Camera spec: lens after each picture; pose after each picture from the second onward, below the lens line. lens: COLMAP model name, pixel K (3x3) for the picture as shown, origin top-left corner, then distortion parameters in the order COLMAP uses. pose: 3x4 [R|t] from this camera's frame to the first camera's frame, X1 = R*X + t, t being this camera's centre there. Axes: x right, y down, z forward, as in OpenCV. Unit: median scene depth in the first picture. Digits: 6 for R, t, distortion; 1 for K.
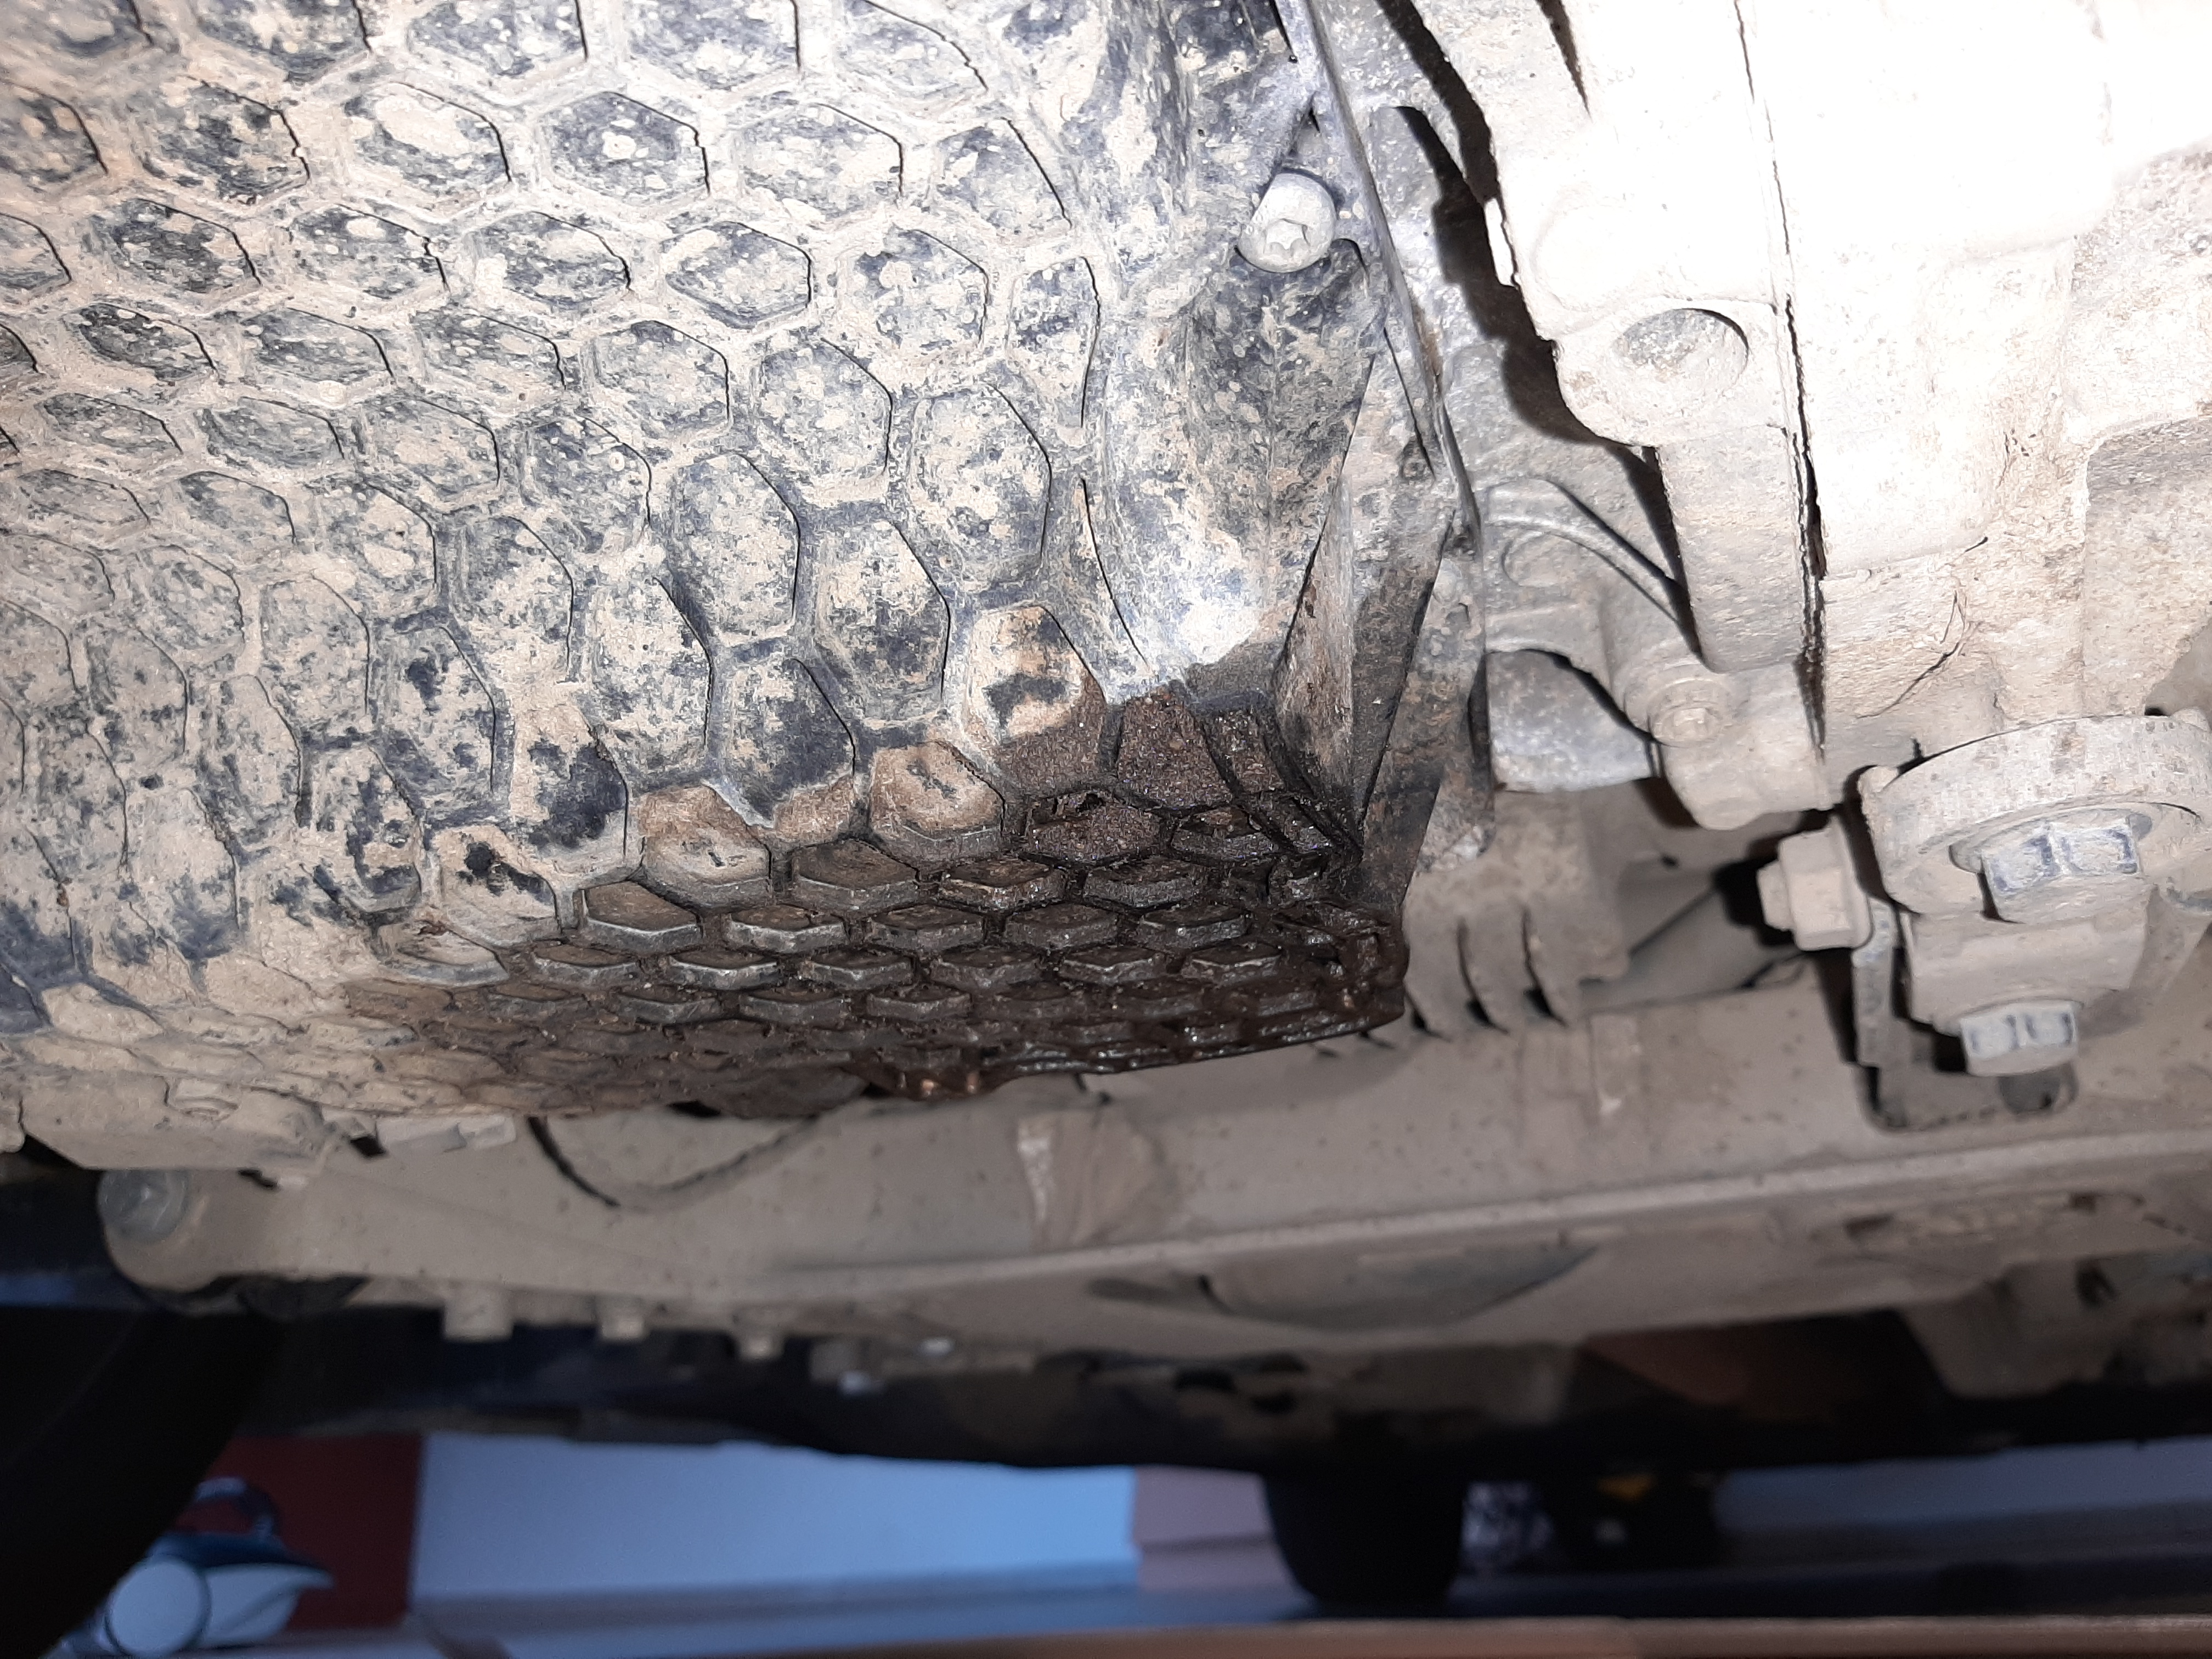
lens RADIAL K [[1815.7, 0, 1106.0], [0, 1815.7, 829.5], [0, 0, 1]] dist [0.138992, -0.411454]
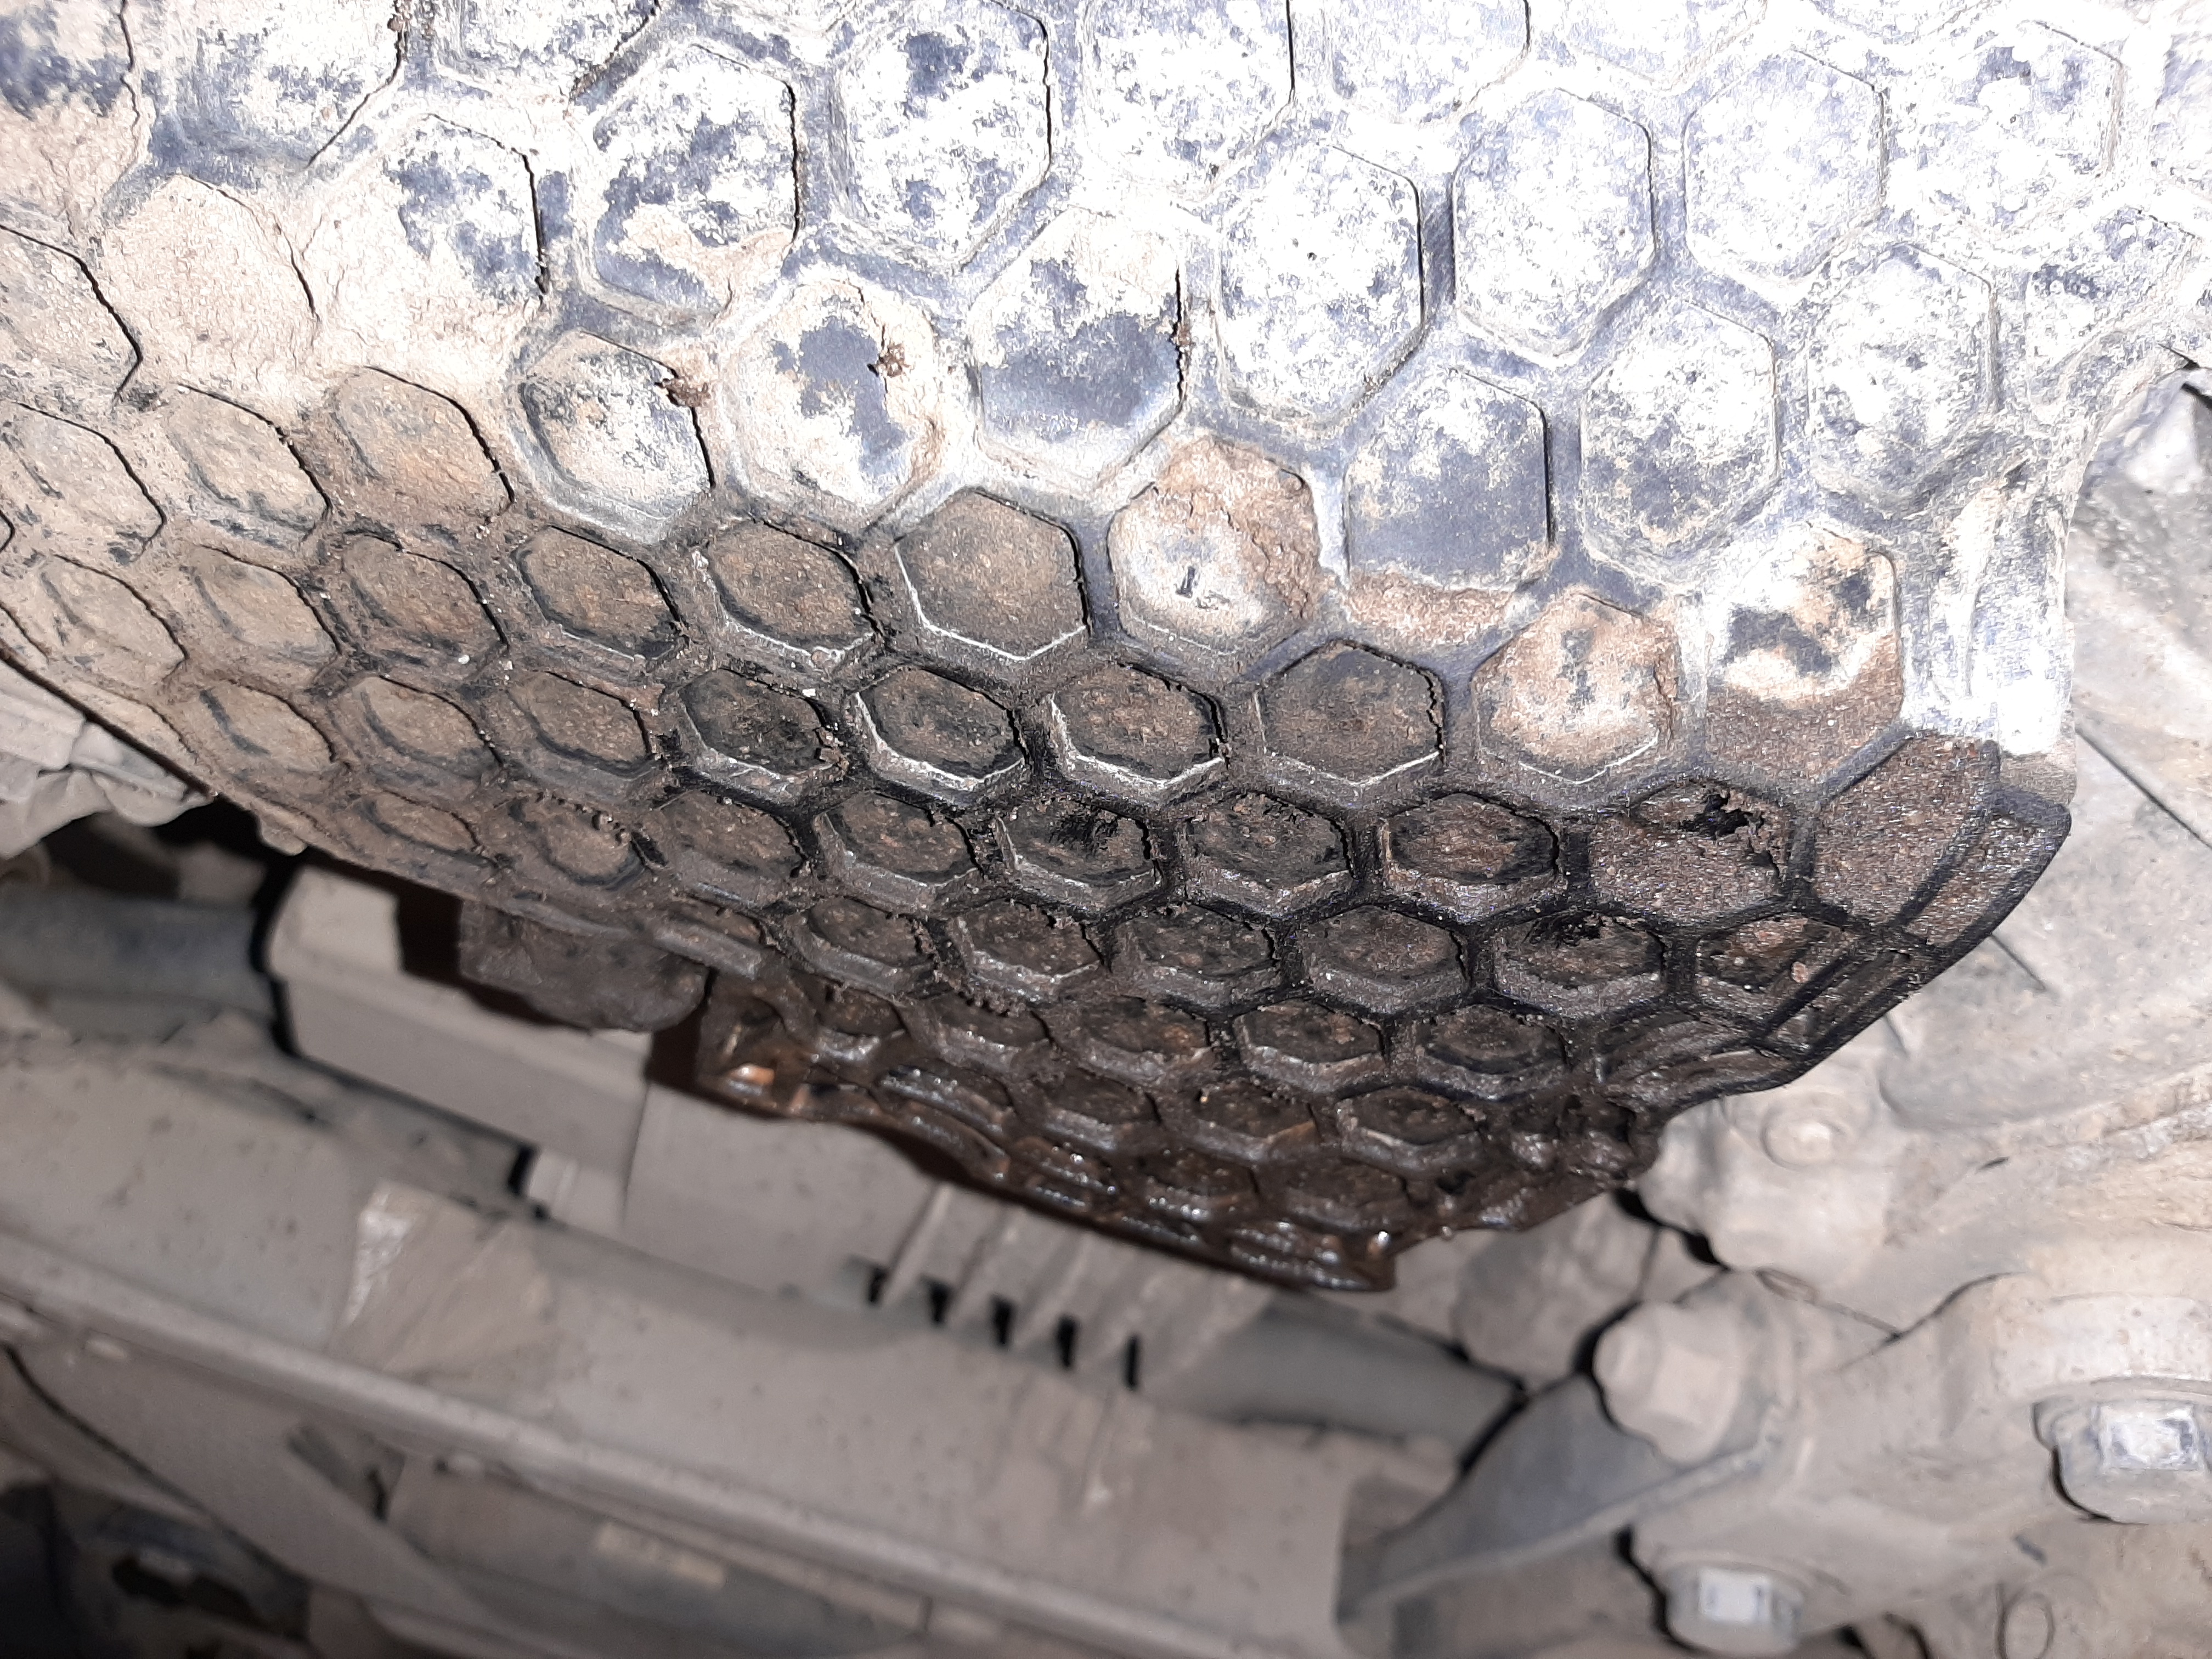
lens RADIAL K [[1815.7, 0, 1106.0], [0, 1815.7, 829.5], [0, 0, 1]] dist [0.138992, -0.411454]
pose [[0.737554, 0.553160, 0.387335, -0.437445], [-0.460094, 0.831486, -0.311360, 0.304119], [-0.494295, 0.051434, 0.867771, 0.463773]]
